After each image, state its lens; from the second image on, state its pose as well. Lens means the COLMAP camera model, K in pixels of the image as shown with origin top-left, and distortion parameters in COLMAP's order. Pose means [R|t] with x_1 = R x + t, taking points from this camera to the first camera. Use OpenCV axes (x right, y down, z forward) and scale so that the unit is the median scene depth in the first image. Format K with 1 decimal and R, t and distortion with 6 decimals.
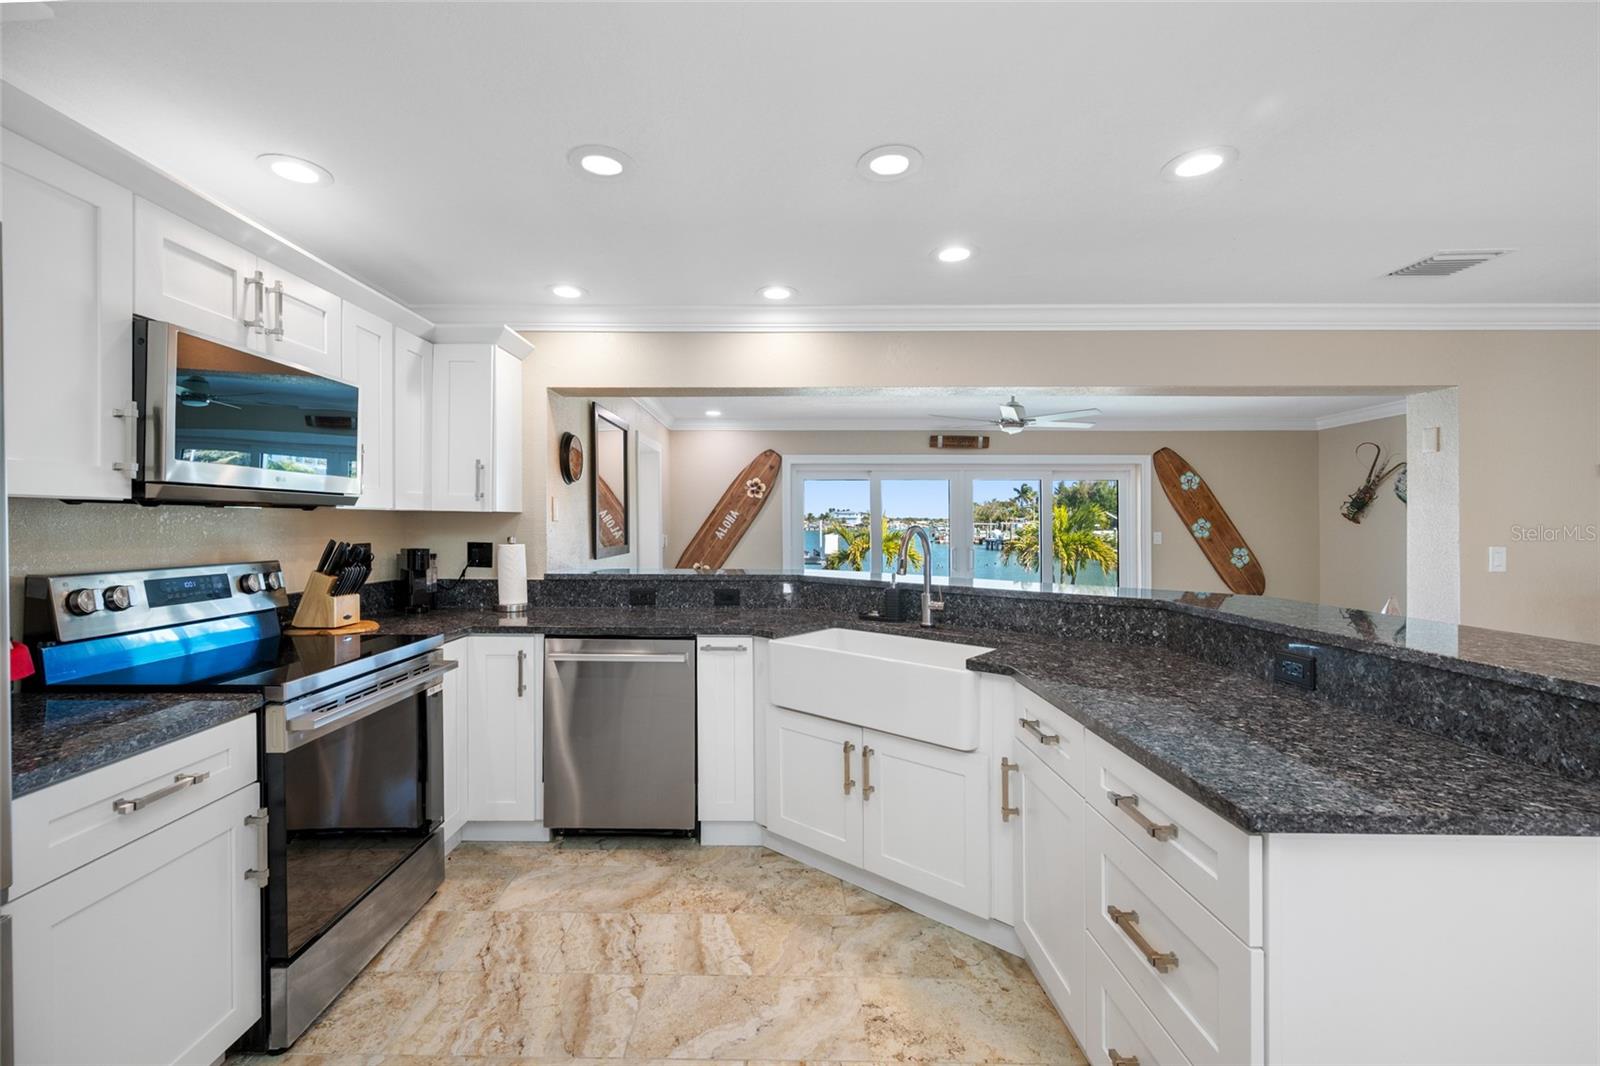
lens RADIAL K [[652.4, 0, 782.4], [0, 652.4, 517.8], [0, 0, 1]] dist [0.003457, -0.000787]
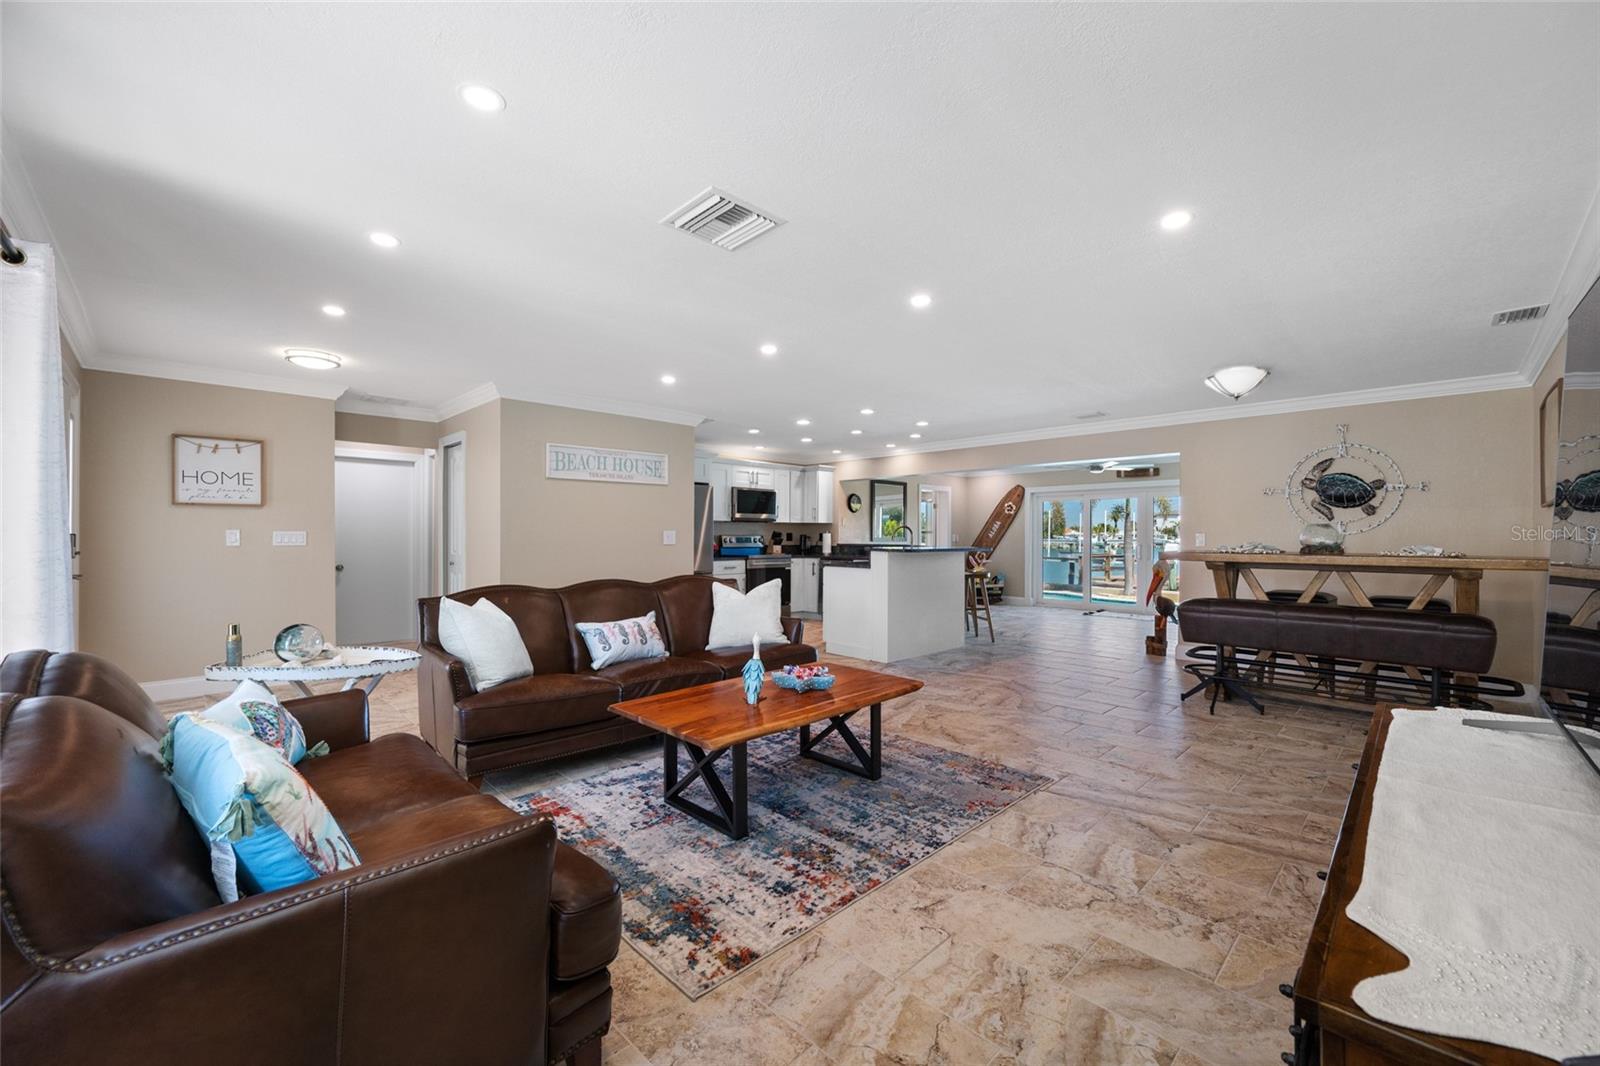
lens RADIAL K [[630.0, 0, 826.9], [0, 630.0, 519.1], [0, 0, 1]] dist [0.001899, -0.000335]
pose [[0.722741, -0.019113, -0.690855, 1.606302], [0.004722, 0.999731, -0.022718, 0.040026], [0.691103, 0.013157, 0.722636, -1.122368]]
